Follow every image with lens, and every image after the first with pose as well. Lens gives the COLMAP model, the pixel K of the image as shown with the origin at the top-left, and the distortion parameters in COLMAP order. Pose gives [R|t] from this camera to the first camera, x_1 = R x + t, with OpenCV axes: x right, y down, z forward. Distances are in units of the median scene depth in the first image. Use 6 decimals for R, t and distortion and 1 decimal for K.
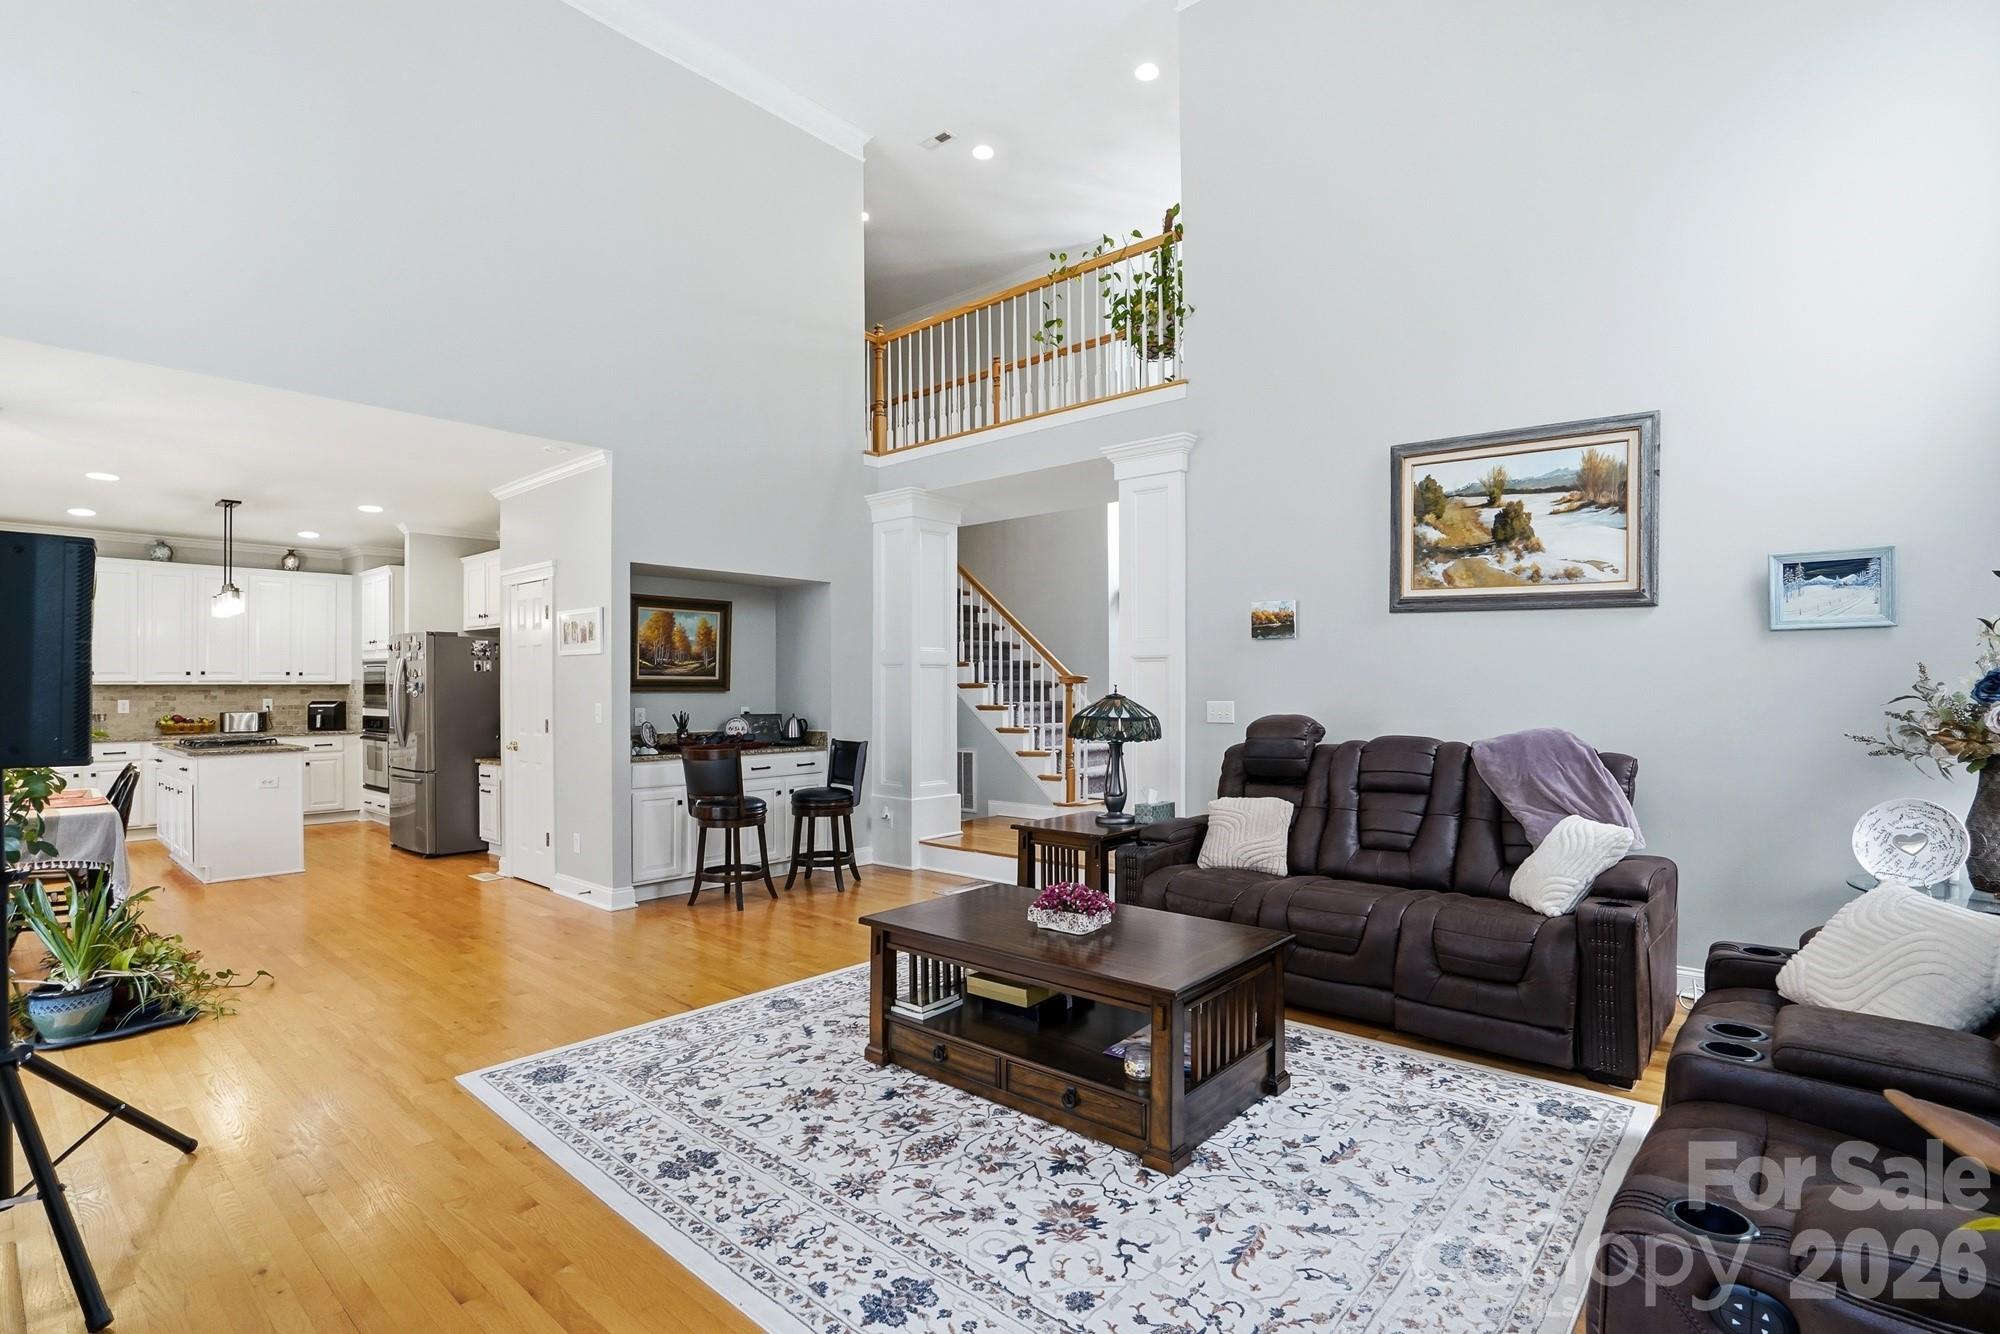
lens RADIAL K [[939.8, 0, 1000.0], [0, 939.8, 667.0], [0, 0, 1]] dist [-0.092217, 0.047559]
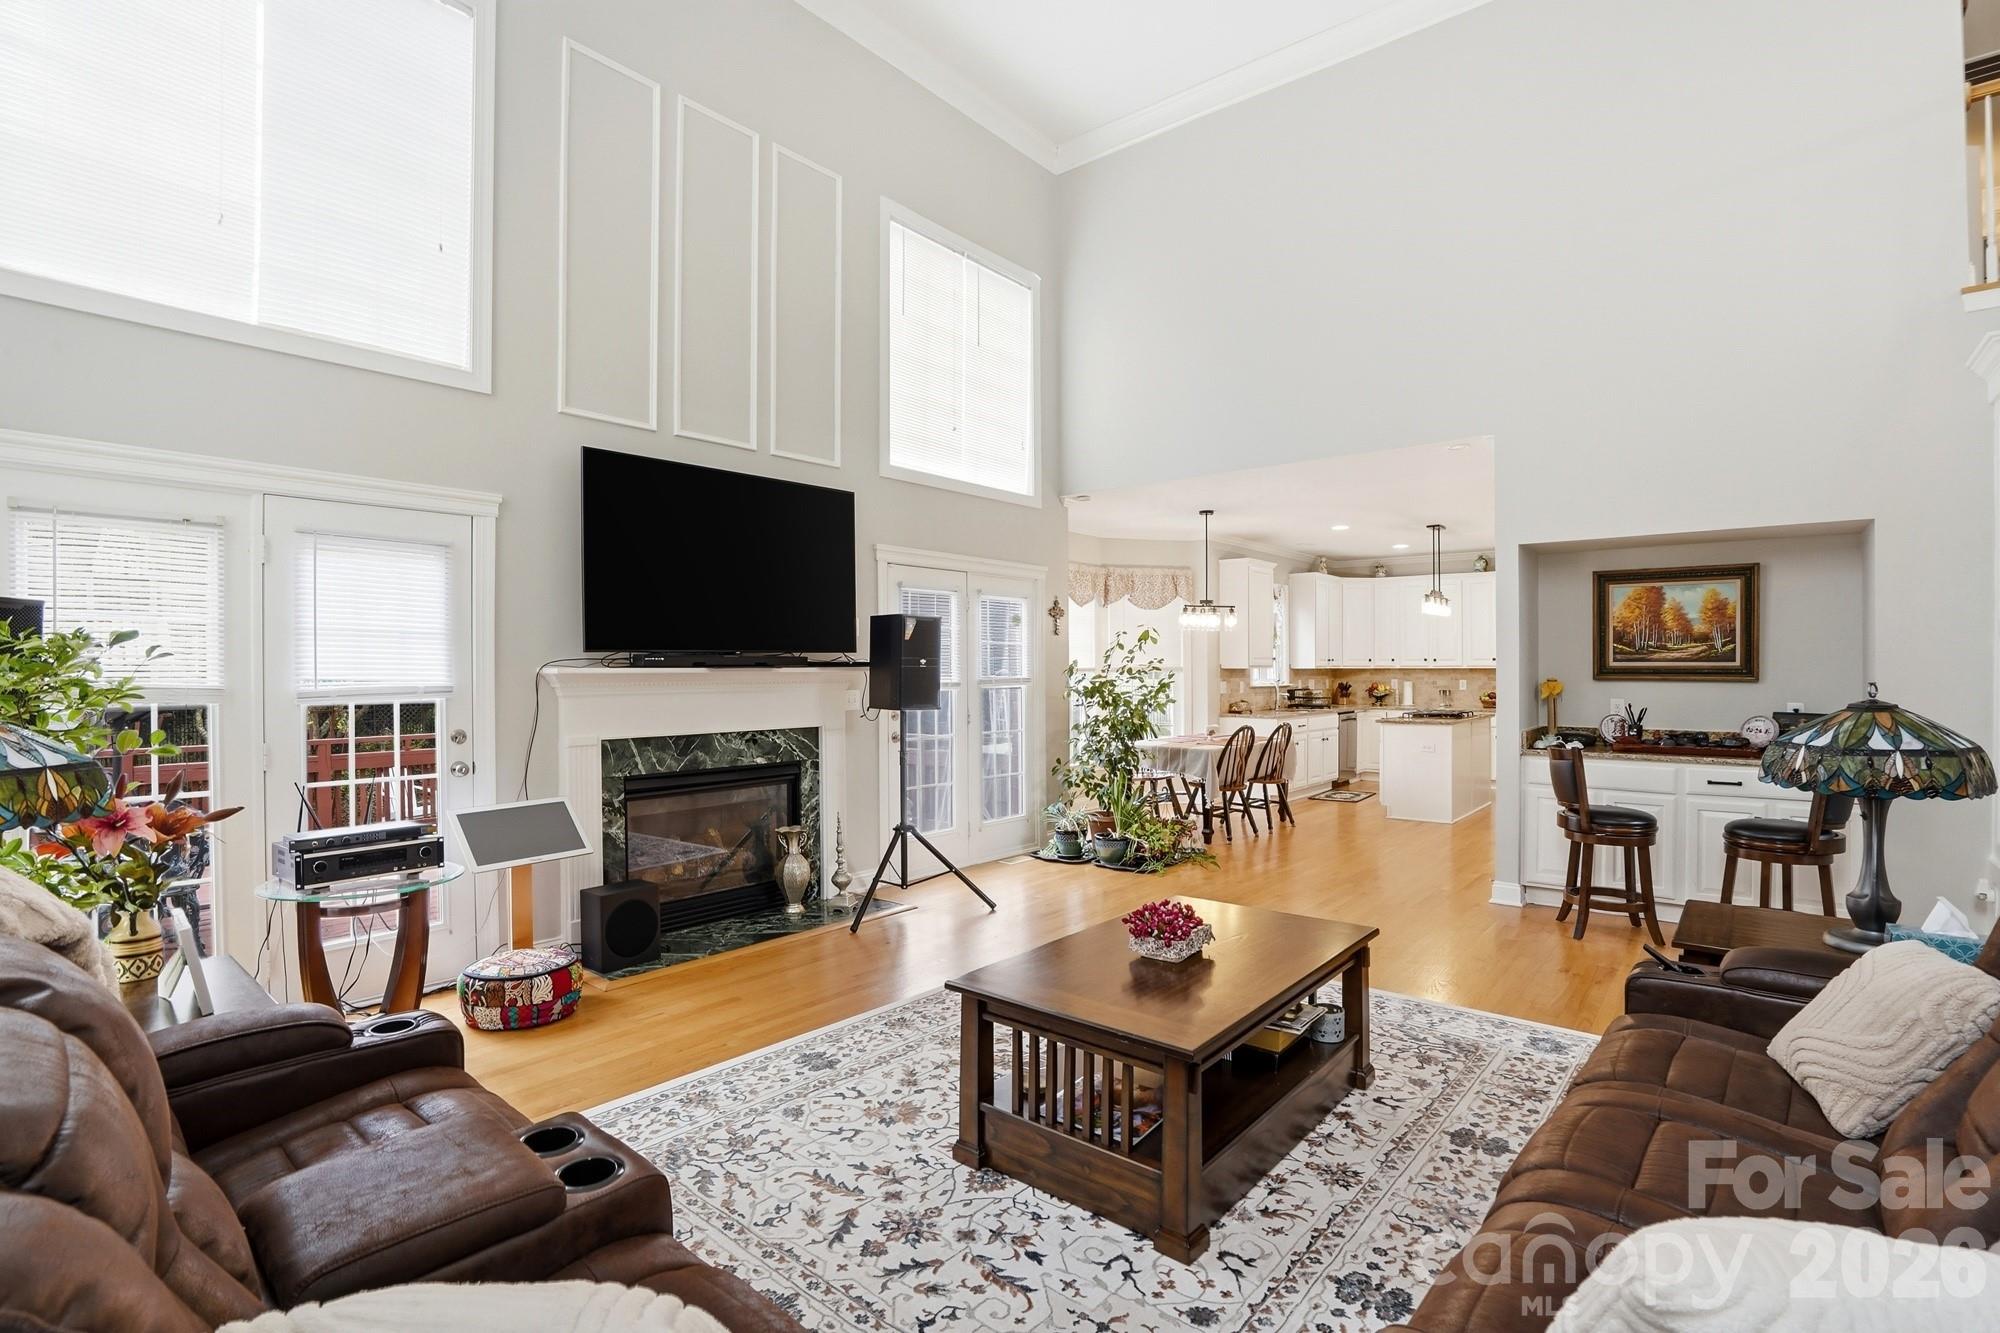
lens RADIAL K [[939.8, 0, 1000.0], [0, 939.8, 666.5], [0, 0, 1]] dist [-0.092217, 0.047559]
pose [[0.020436, 0.002495, -0.999788, 0.993870], [0.019583, 0.999804, 0.002896, -0.000819], [0.999599, -0.019638, 0.020383, 0.845961]]
